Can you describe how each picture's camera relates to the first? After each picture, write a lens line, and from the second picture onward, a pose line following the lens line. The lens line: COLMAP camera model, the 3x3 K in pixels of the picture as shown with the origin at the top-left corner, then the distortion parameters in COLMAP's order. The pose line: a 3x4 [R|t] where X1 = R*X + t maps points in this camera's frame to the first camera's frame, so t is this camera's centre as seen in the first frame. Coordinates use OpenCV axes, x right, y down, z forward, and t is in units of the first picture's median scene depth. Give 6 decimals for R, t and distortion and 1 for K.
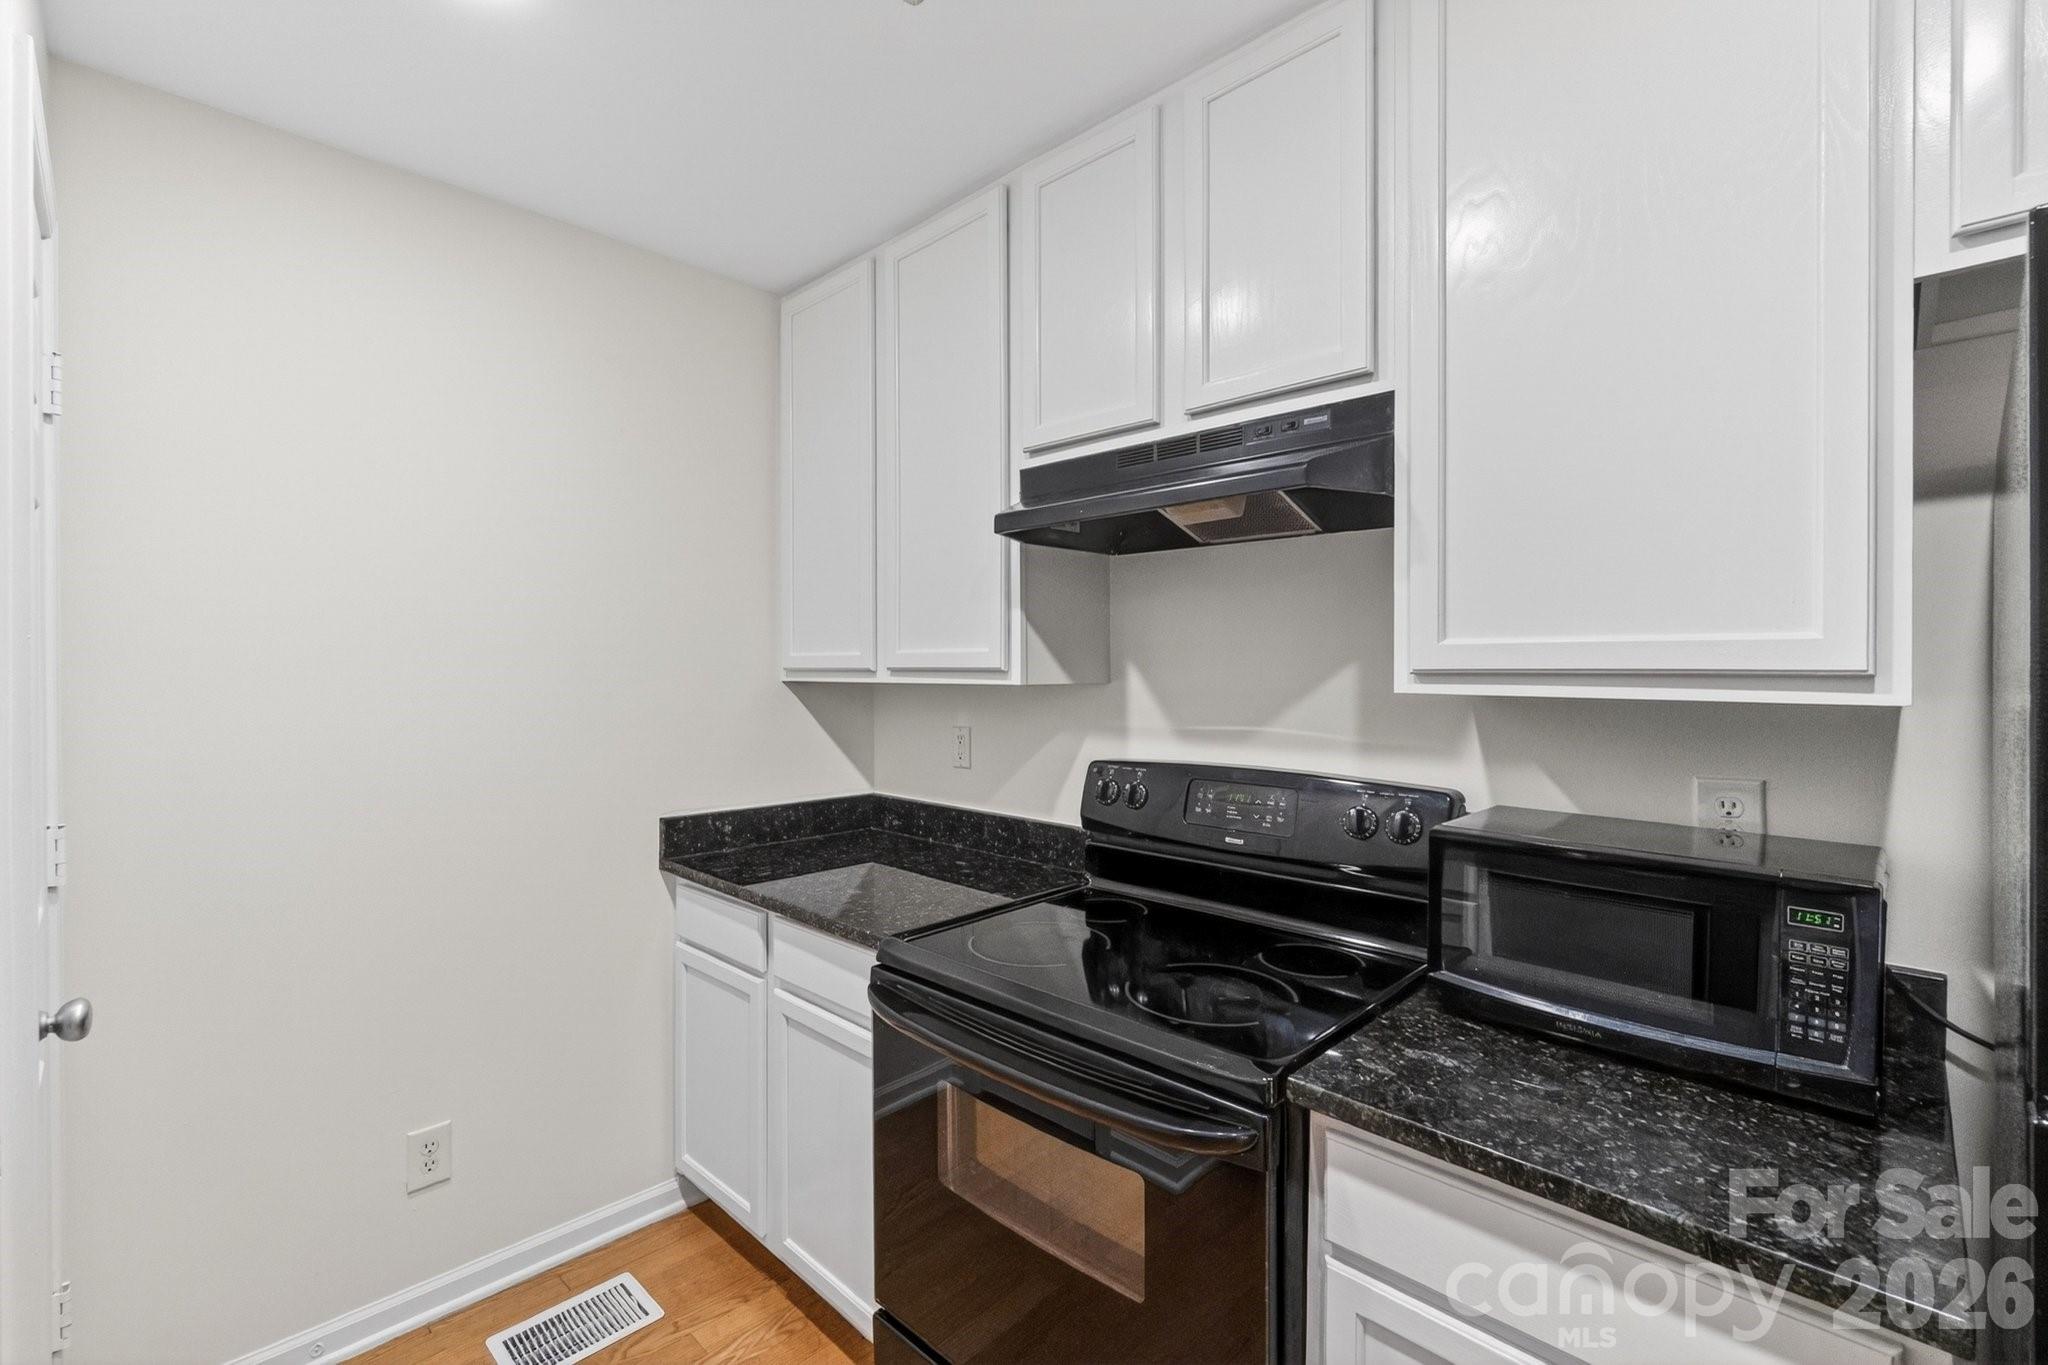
lens RADIAL K [[898.0, 0, 1010.7], [0, 898.0, 673.0], [0, 0, 1]] dist [-0.000834, -0.002331]
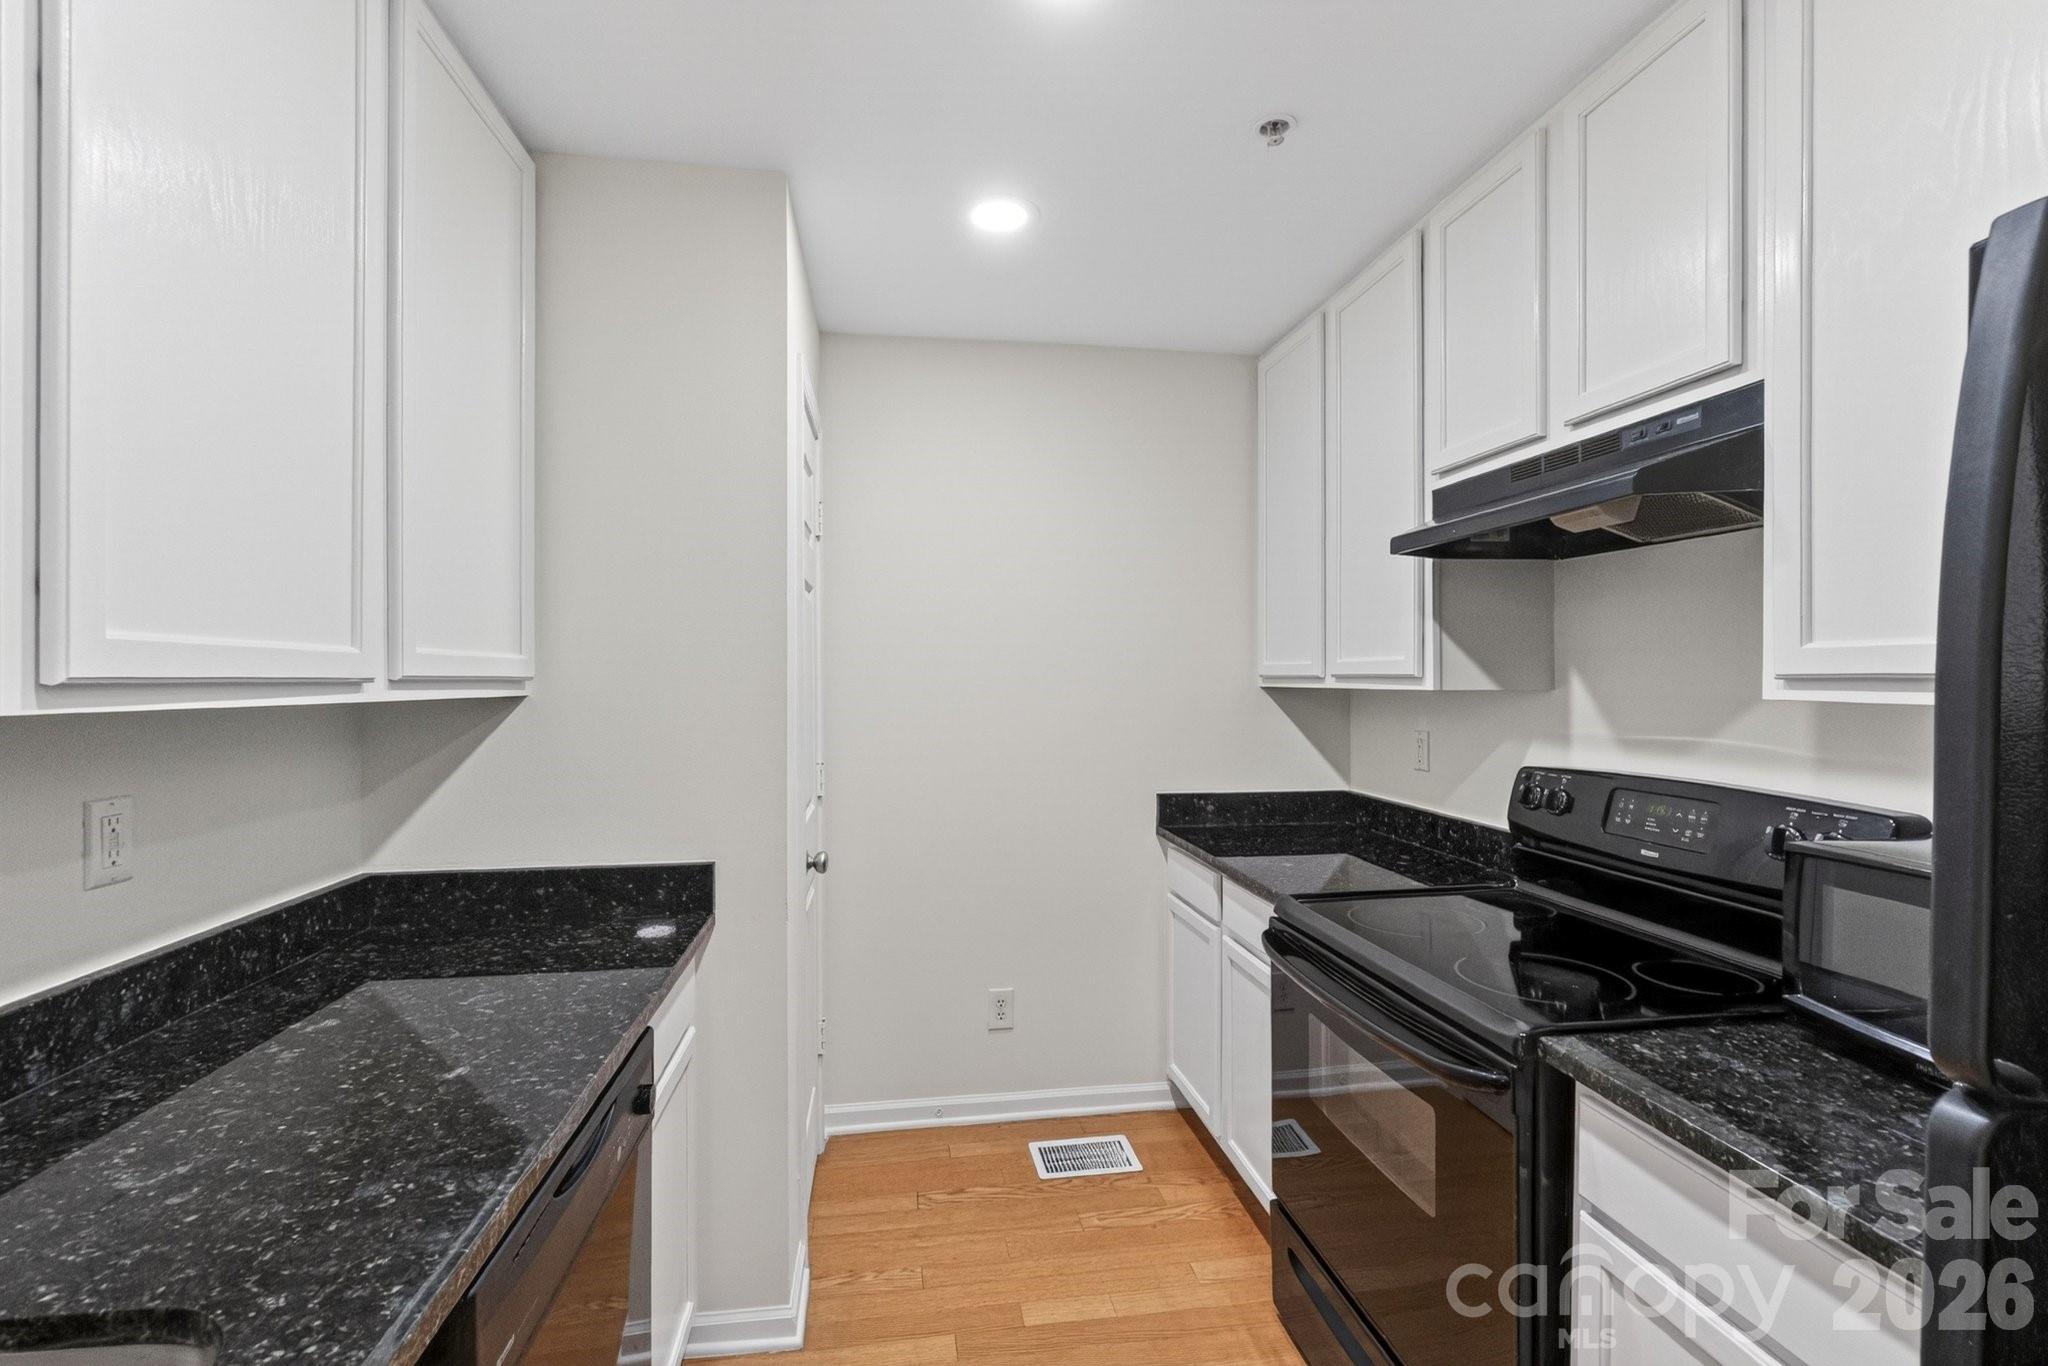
lens RADIAL K [[898.0, 0, 1002.5], [0, 898.0, 681.0], [0, 0, 1]] dist [-0.000834, -0.002331]
pose [[0.791753, 0.001635, -0.610839, 0.260366], [-0.002220, 0.999998, -0.000200, 0.003609], [0.610838, 0.001515, 0.791754, -0.168464]]
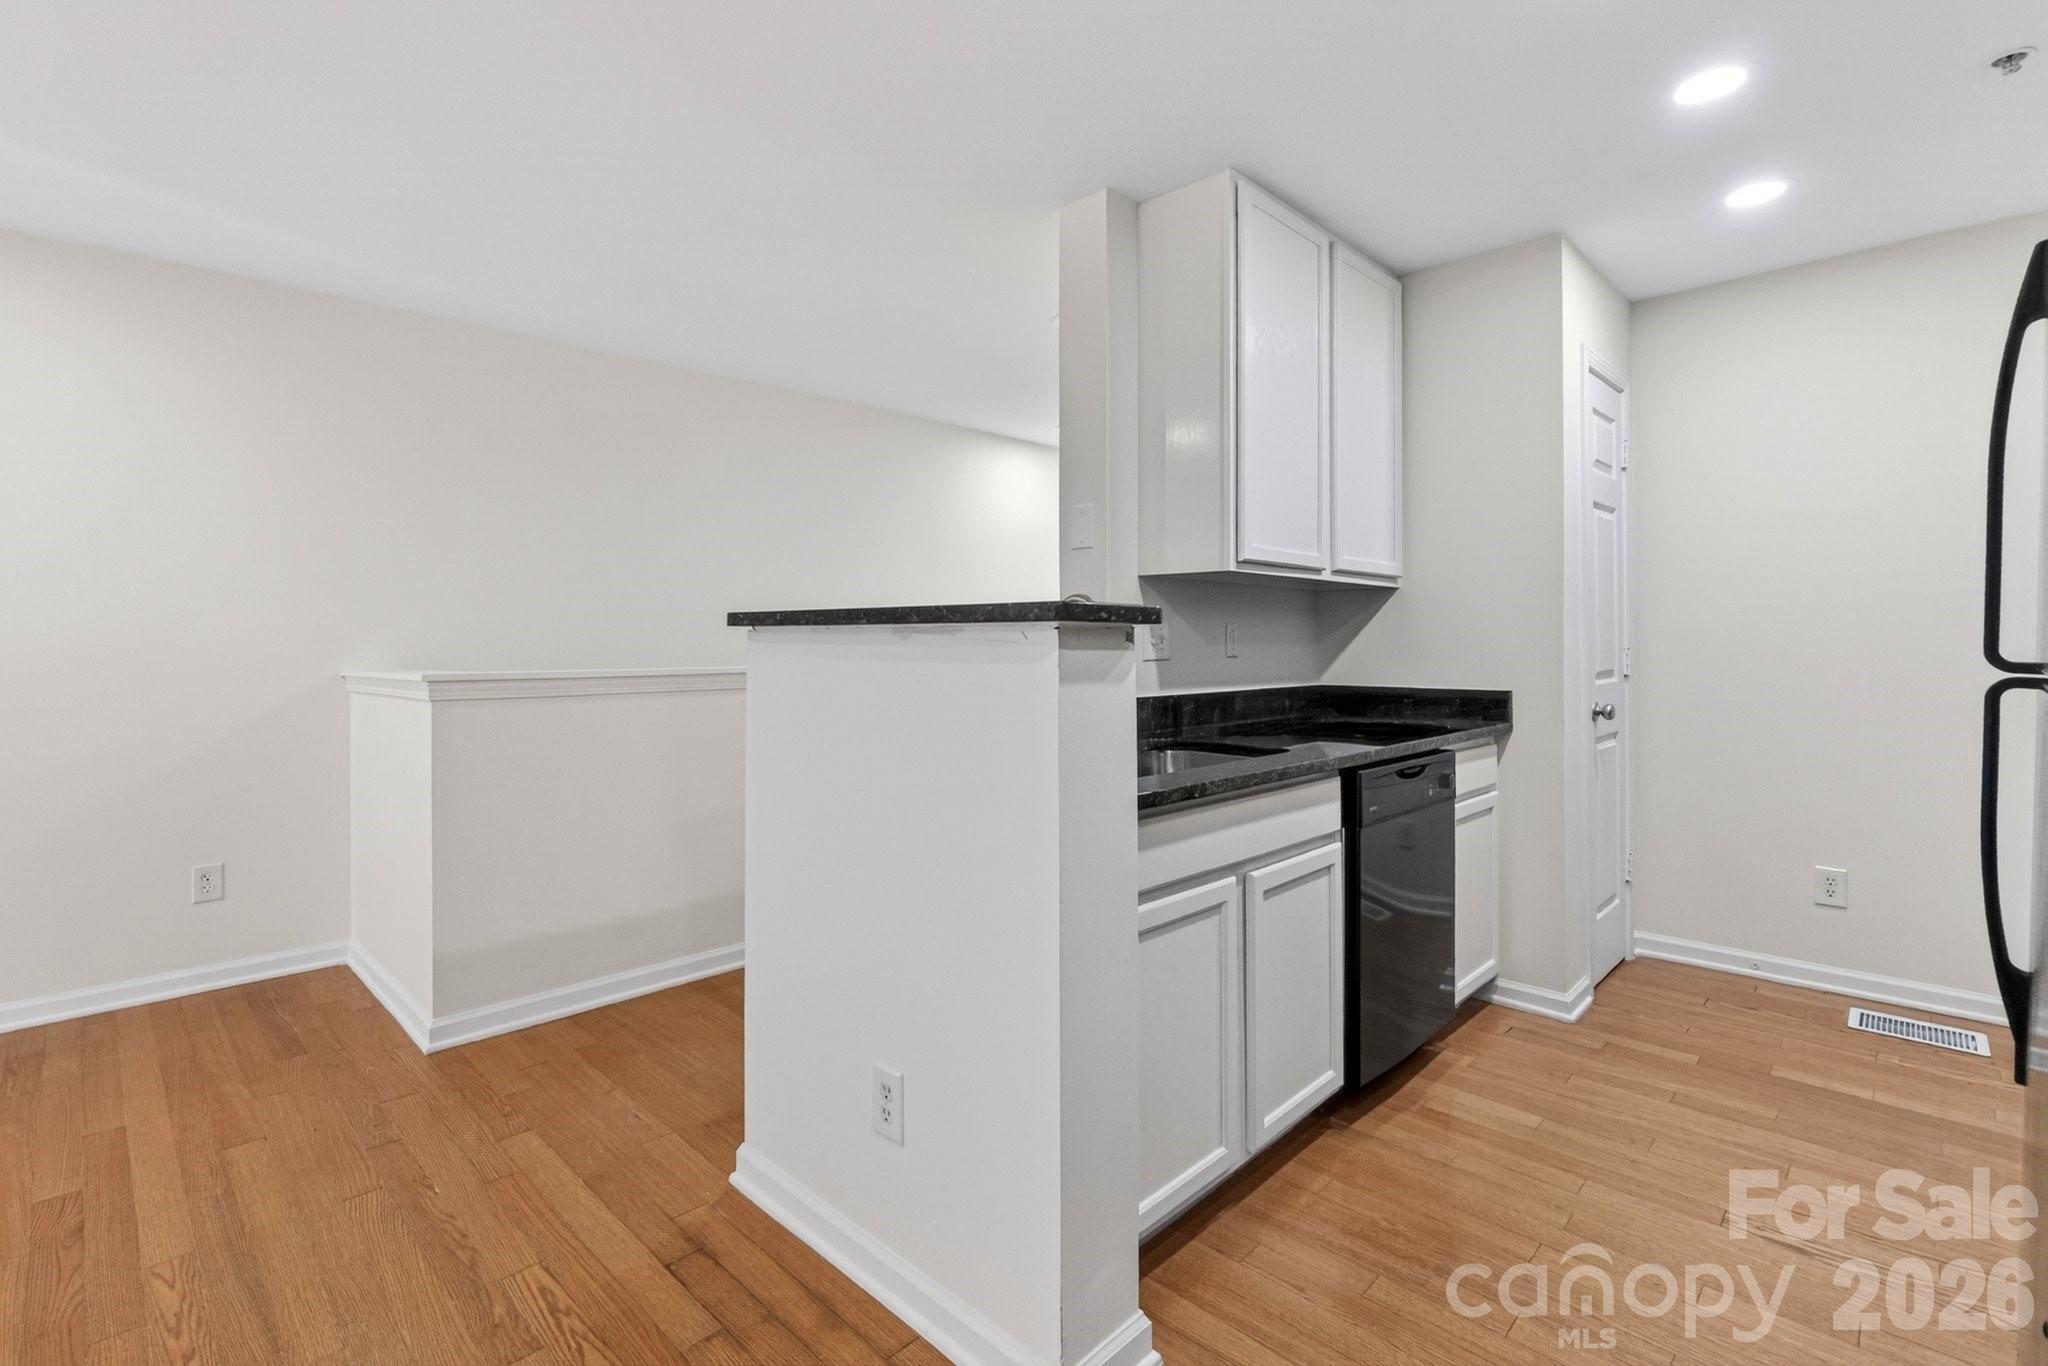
lens RADIAL K [[936.9, 0, 1011.2], [0, 936.9, 641.4], [0, 0, 1]] dist [0.000645, 0.001877]
pose [[0.008189, -0.000745, -0.999966, 1.010663], [-0.001797, 0.999998, -0.000760, 0.123278], [0.999965, 0.001804, 0.008188, -0.452950]]
